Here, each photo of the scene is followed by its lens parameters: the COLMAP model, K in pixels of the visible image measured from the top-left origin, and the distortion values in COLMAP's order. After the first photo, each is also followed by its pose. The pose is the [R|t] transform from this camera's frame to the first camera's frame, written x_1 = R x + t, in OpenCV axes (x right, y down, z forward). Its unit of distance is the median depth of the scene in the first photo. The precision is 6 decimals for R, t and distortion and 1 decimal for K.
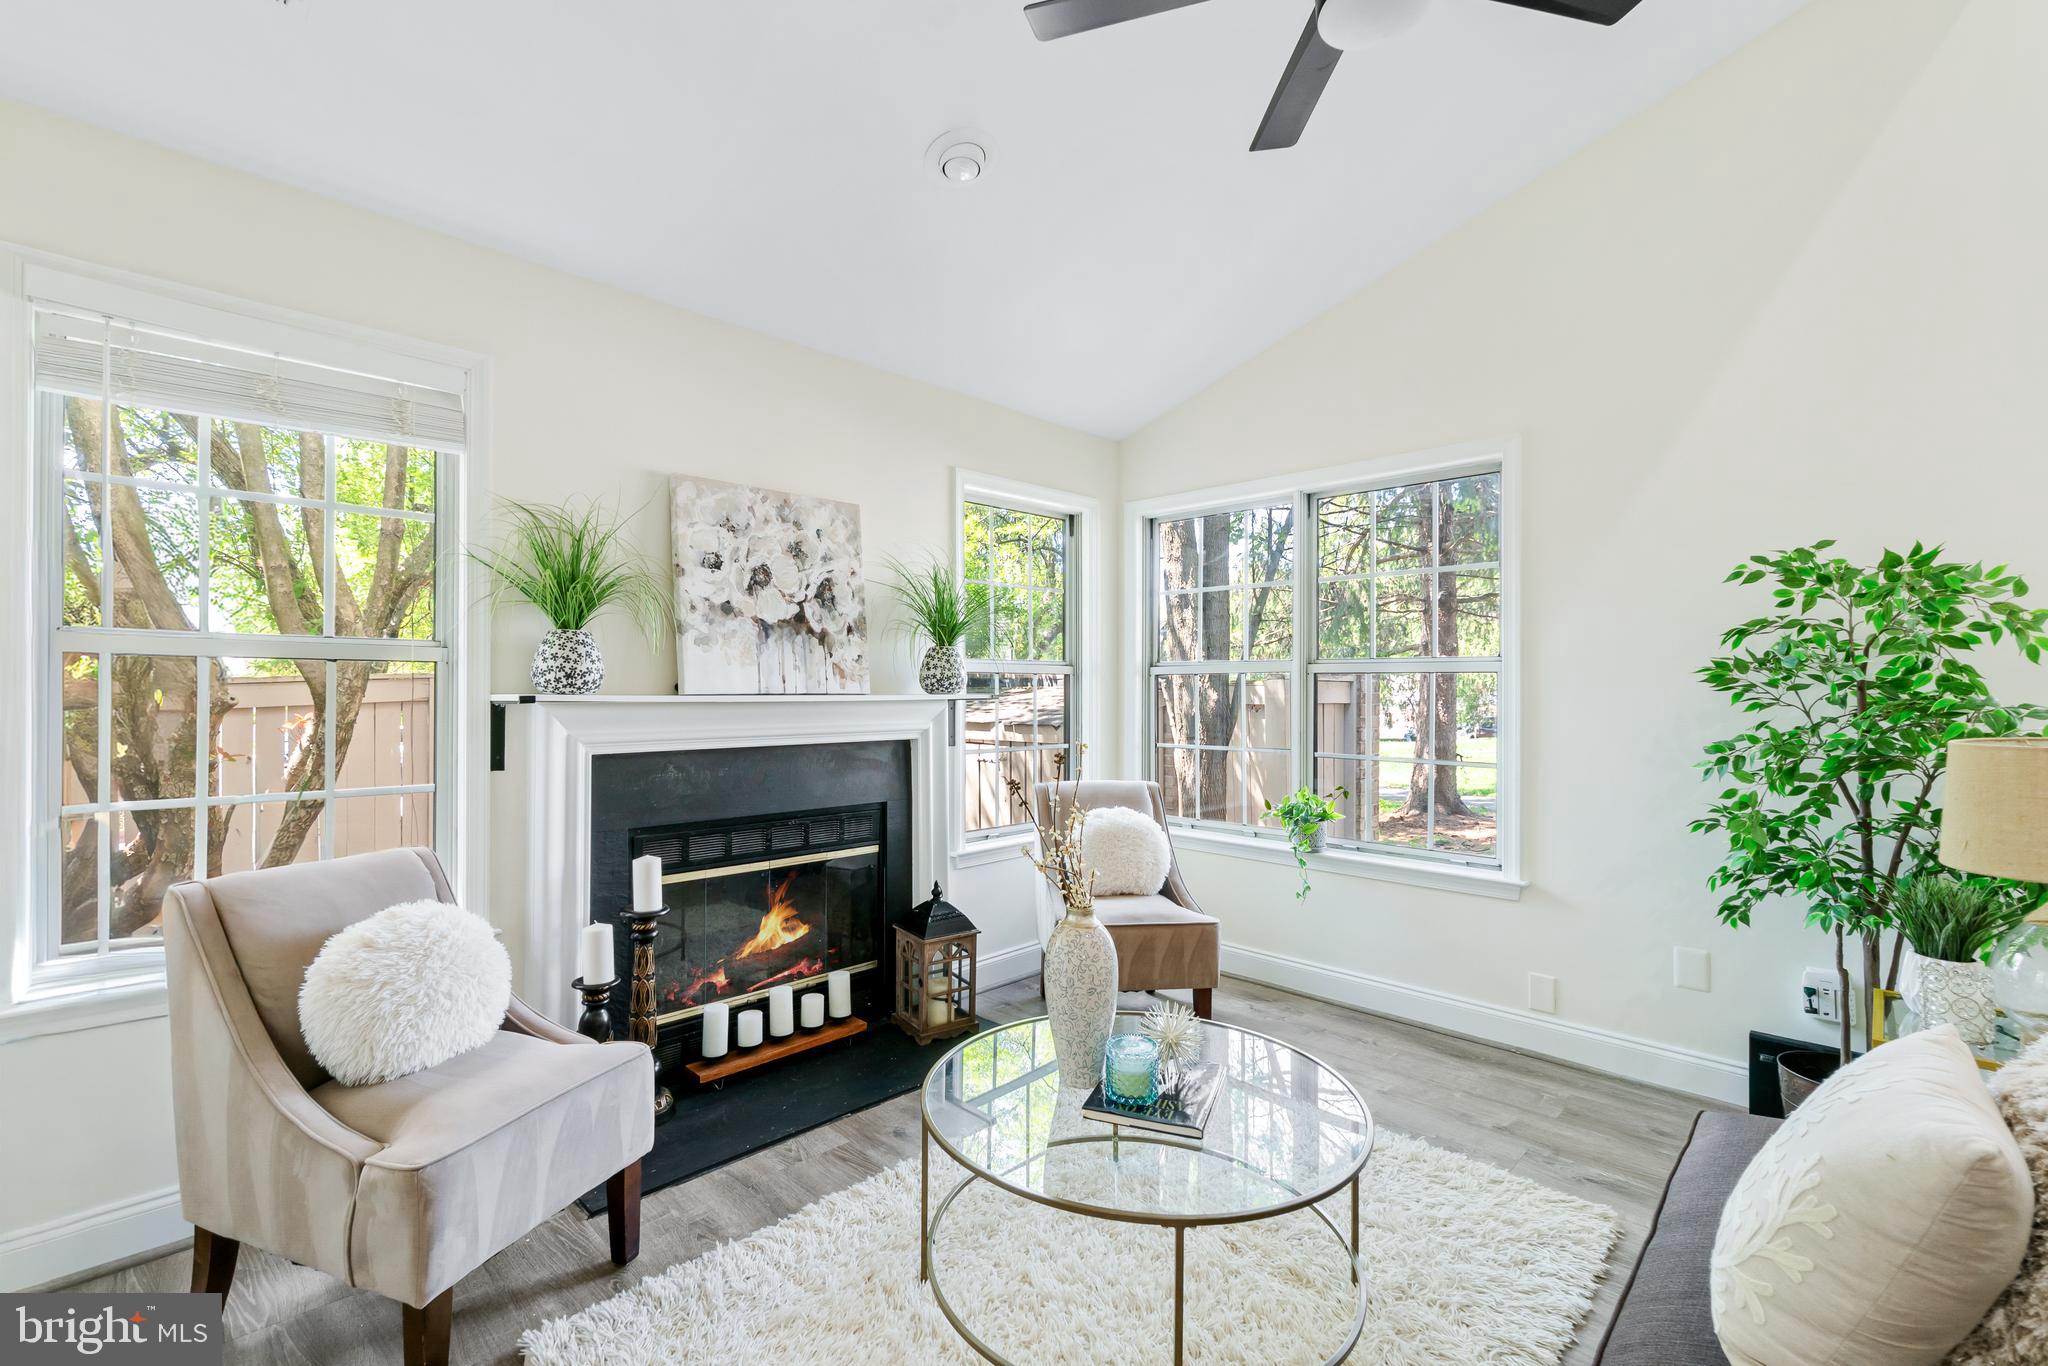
lens RADIAL K [[890.9, 0, 1022.6], [0, 890.9, 682.3], [0, 0, 1]] dist [-0.006831, 0.000364]
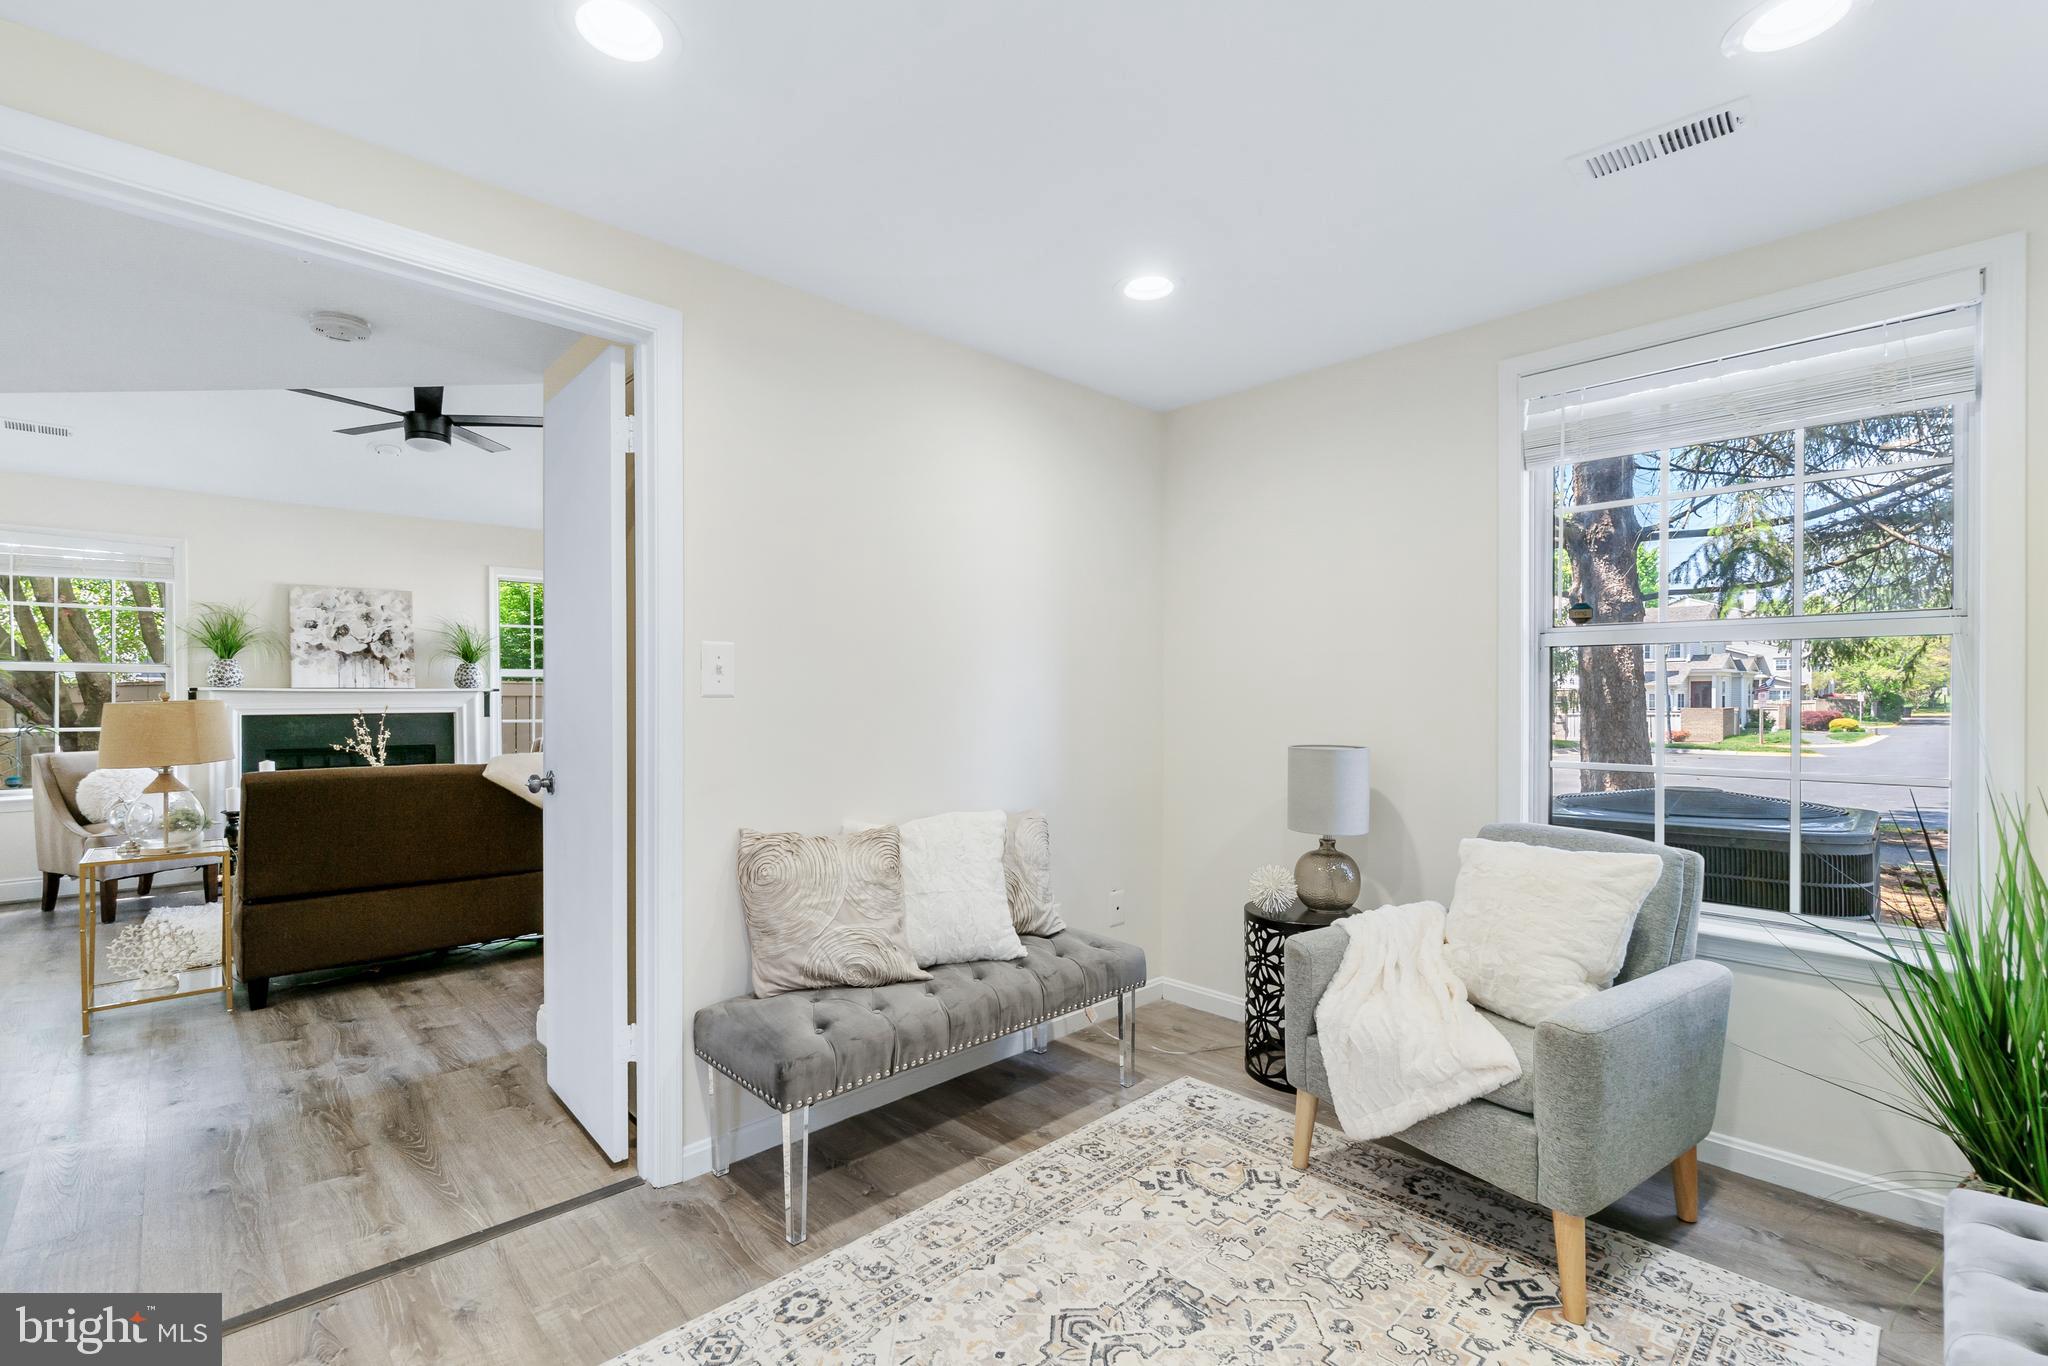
lens RADIAL K [[890.9, 0, 1009.9], [0, 890.9, 704.4], [0, 0, 1]] dist [-0.006831, 0.000364]
pose [[0.999813, -0.007804, -0.017685, 1.268910], [0.008074, 0.999851, 0.015265, 0.031609], [0.017563, -0.015405, 0.999727, -1.012813]]
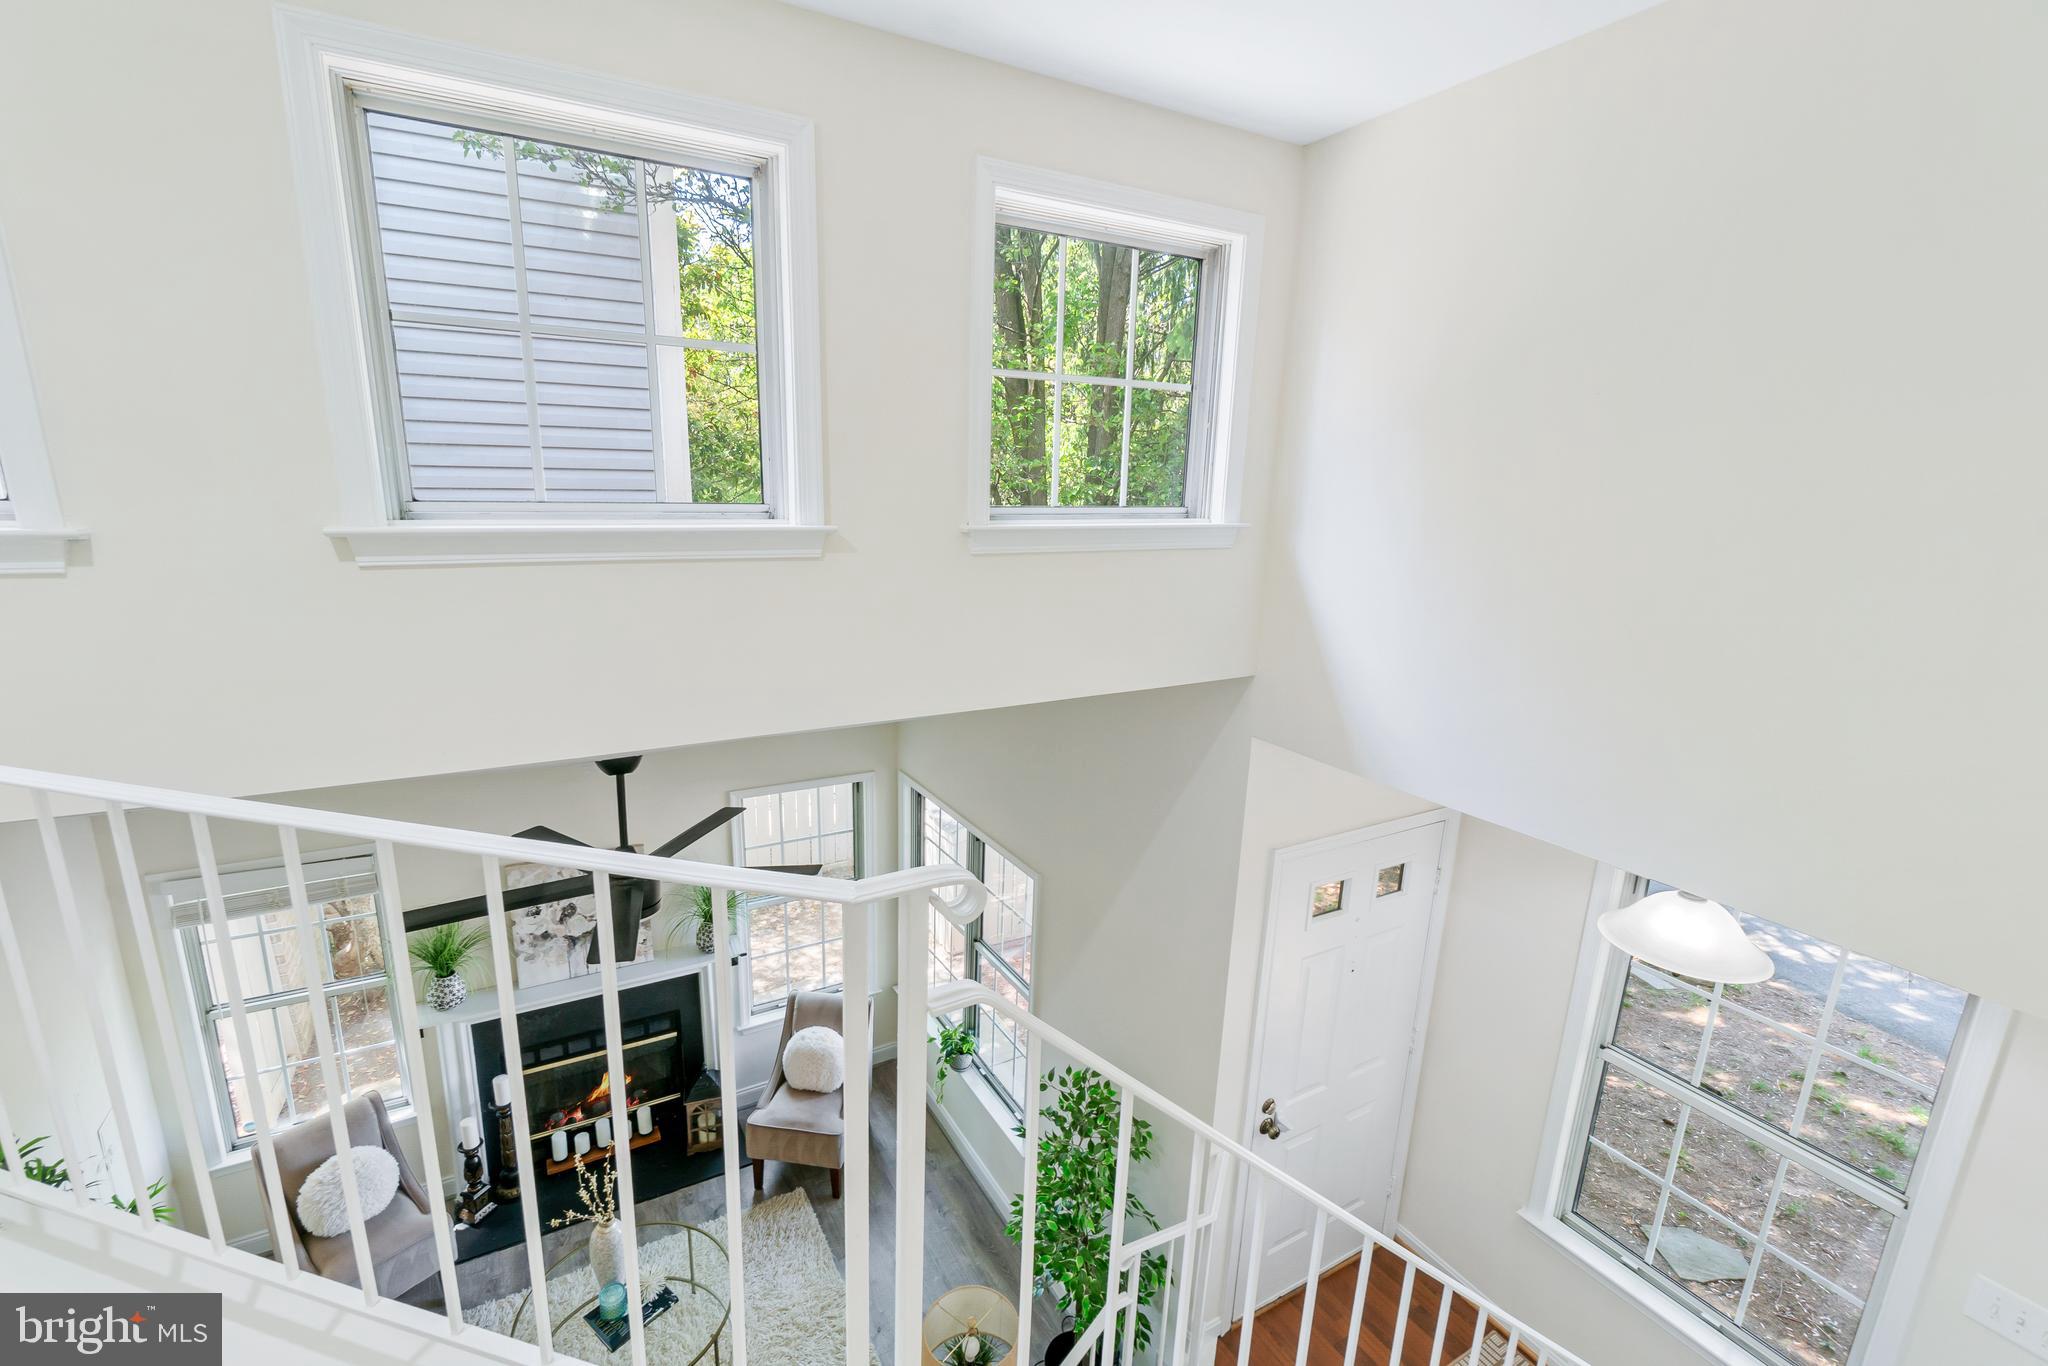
lens RADIAL K [[890.9, 0, 1027.5], [0, 890.9, 690.8], [0, 0, 1]] dist [-0.006831, 0.000364]
pose [[0.963347, 0.090058, -0.252688, 0.917434], [-0.027266, 0.969957, 0.241745, -0.942627], [0.266868, -0.225995, 0.936861, -0.243083]]
